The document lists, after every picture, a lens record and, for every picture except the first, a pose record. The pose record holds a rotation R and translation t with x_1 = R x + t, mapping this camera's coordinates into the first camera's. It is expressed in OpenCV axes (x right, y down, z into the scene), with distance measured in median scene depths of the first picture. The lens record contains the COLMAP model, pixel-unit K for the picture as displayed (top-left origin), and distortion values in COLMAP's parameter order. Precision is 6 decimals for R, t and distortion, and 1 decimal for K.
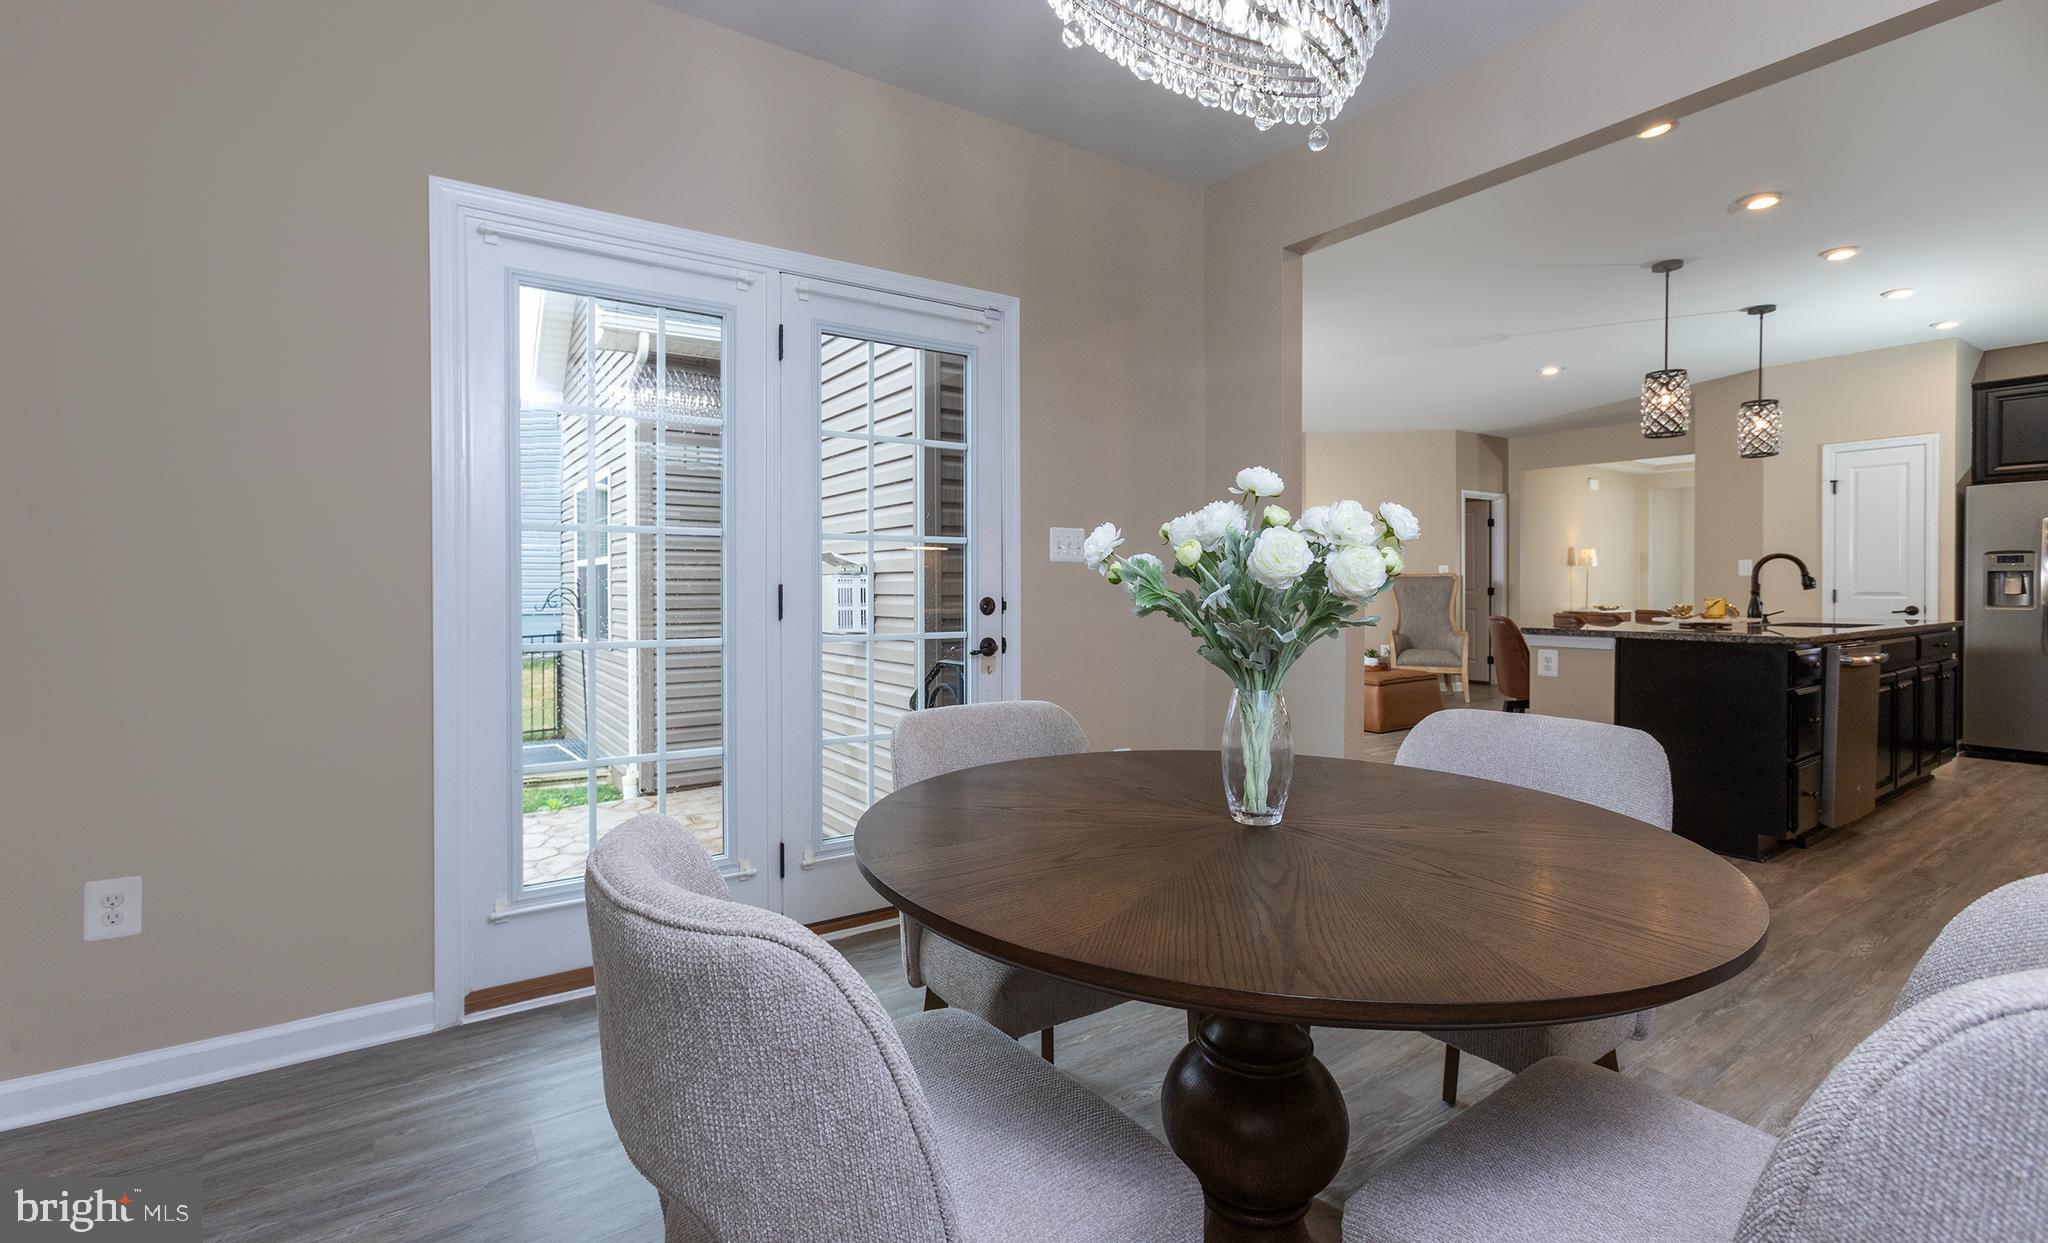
lens RADIAL K [[900.5, 0, 1005.8], [0, 900.5, 591.7], [0, 0, 1]] dist [-0.000202, 0.001299]
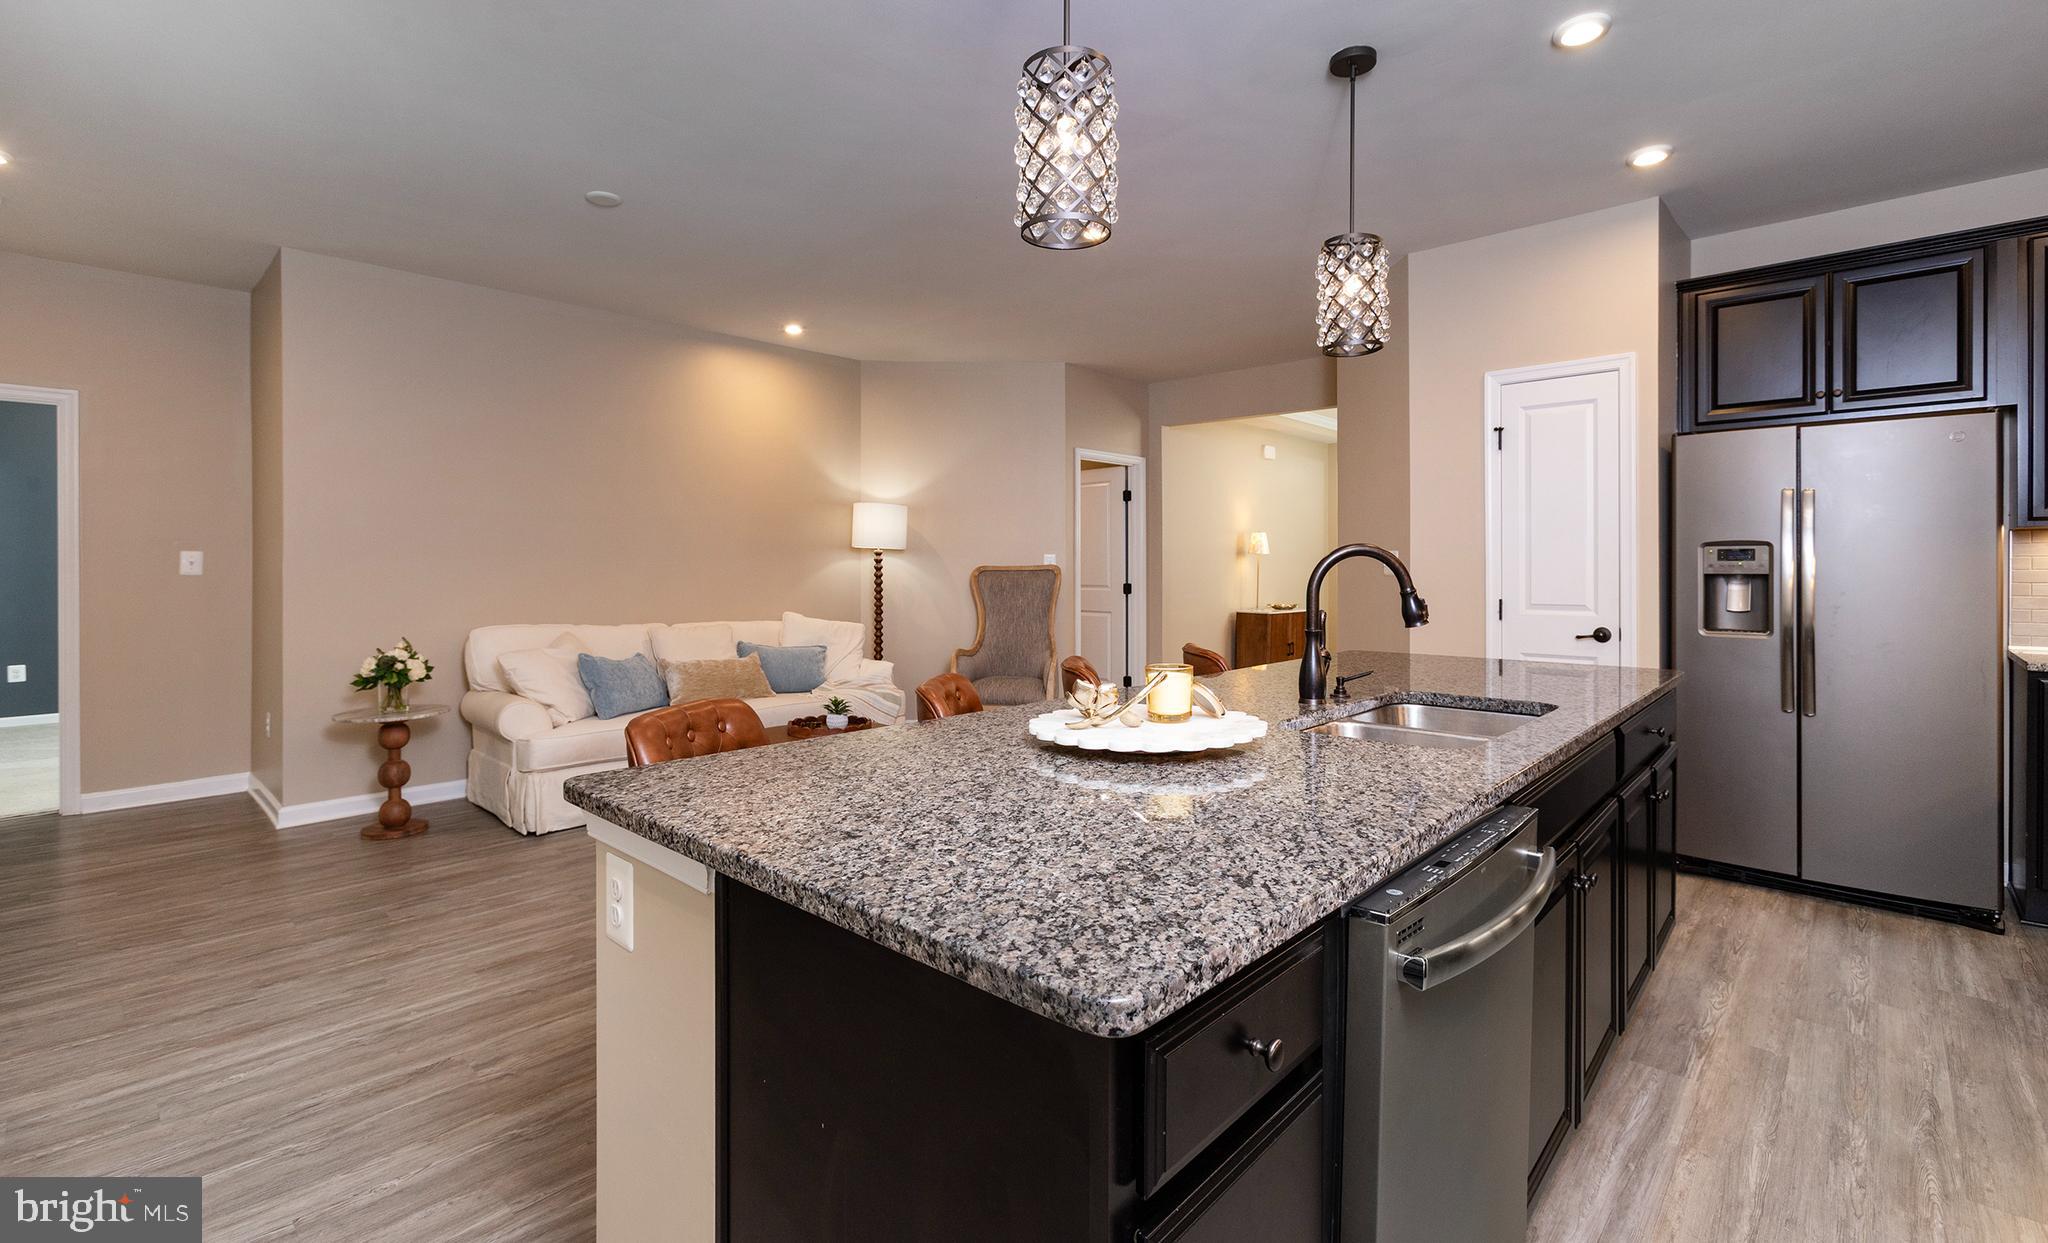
lens RADIAL K [[905.4, 0, 1003.9], [0, 905.4, 572.4], [0, 0, 1]] dist [-0.002365, 0.000156]
pose [[0.978176, -0.000742, 0.207776, 0.484839], [0.000594, 1.000000, 0.000779, -0.024103], [-0.207777, -0.000639, 0.978176, 0.488111]]
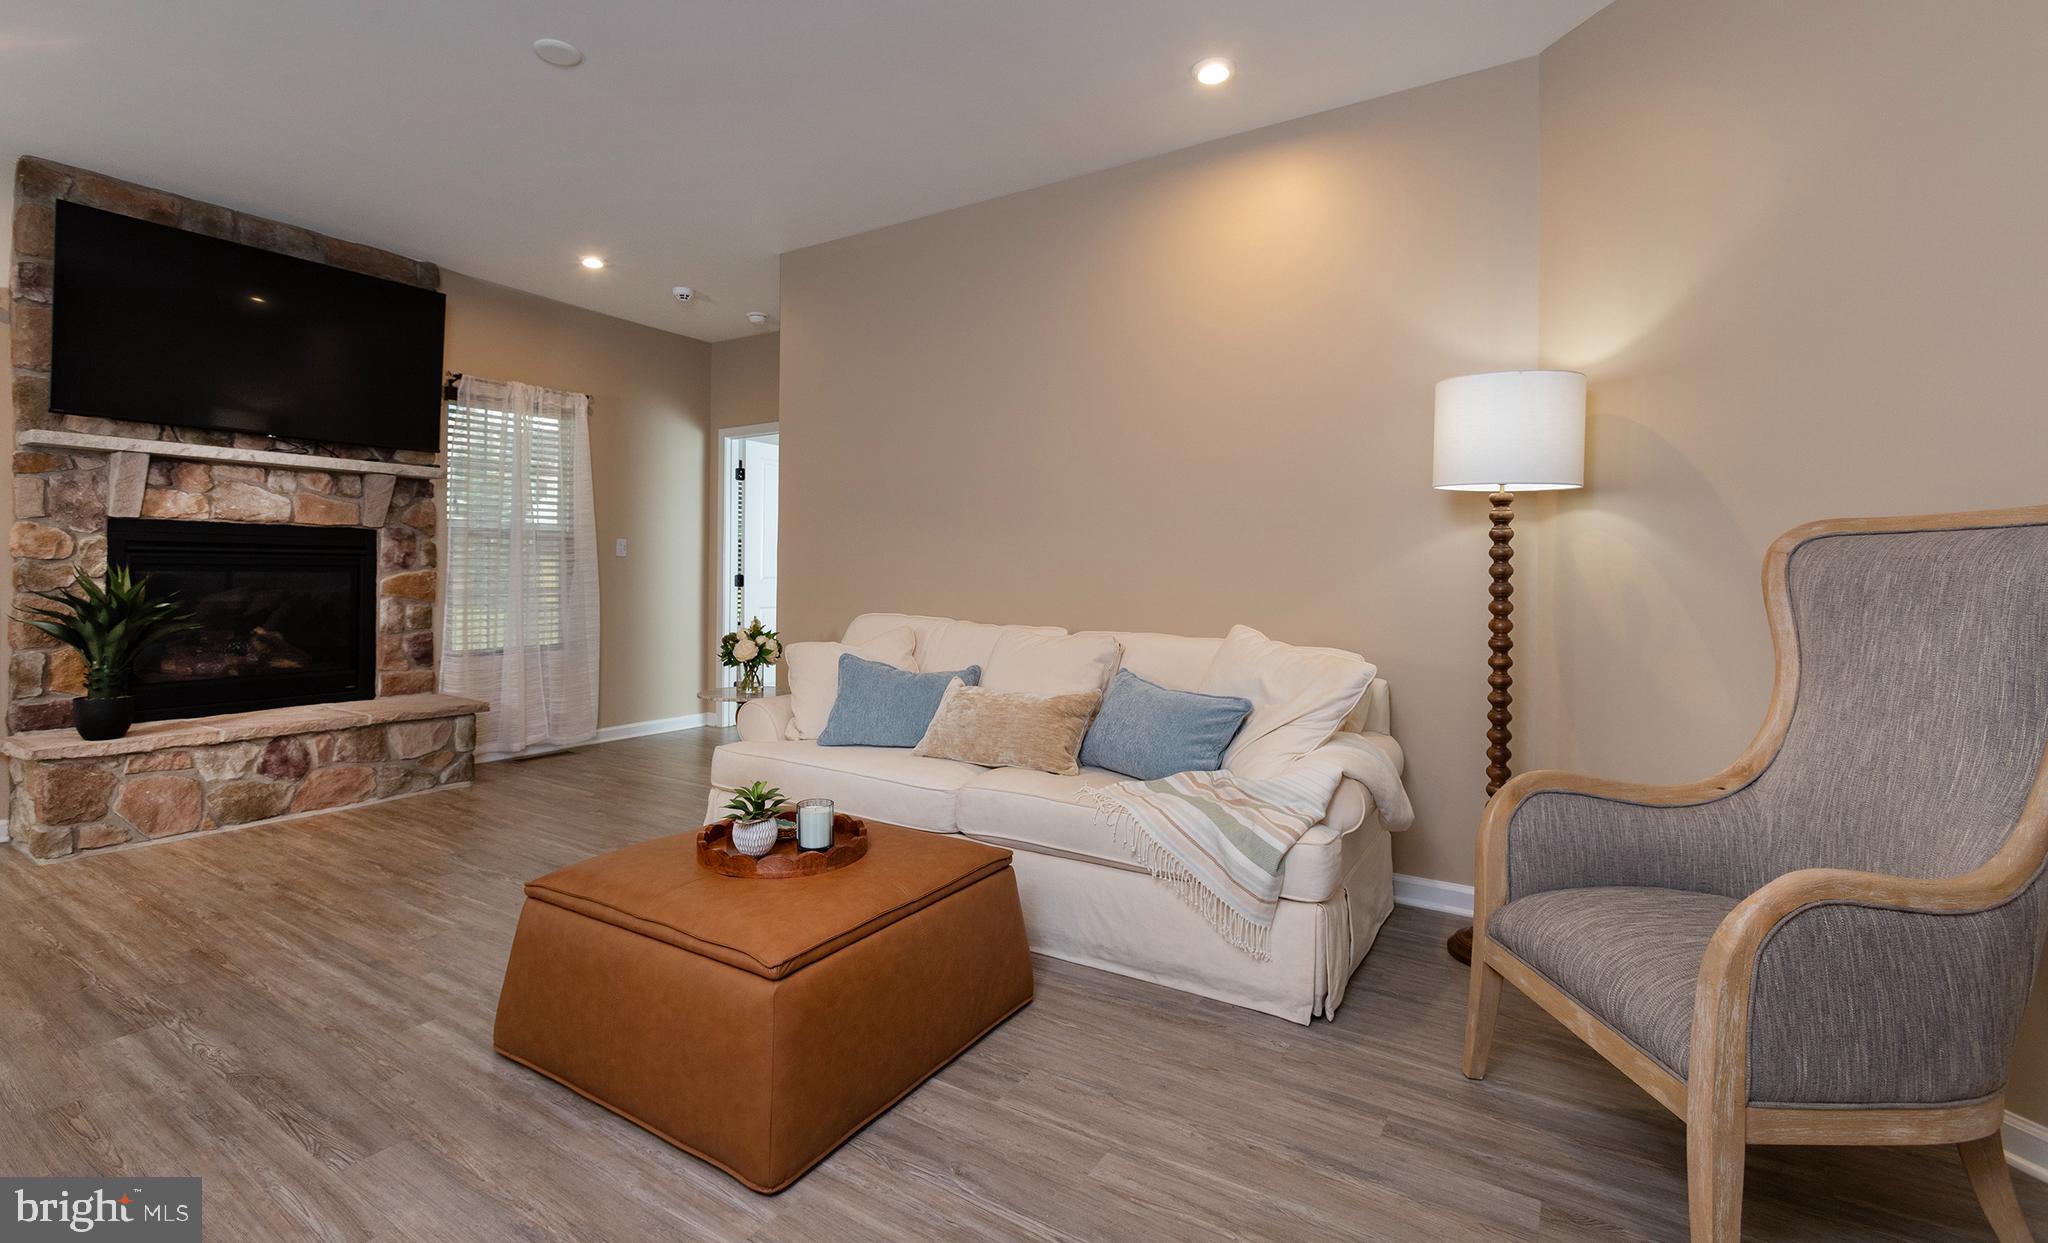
lens RADIAL K [[905.4, 0, 1003.9], [0, 905.4, 572.4], [0, 0, 1]] dist [-0.002365, 0.000156]
pose [[0.389206, 0.003911, -0.921142, 0.885948], [-0.009429, 0.999956, 0.000261, -0.008993], [0.921103, 0.008584, 0.389225, 1.195522]]
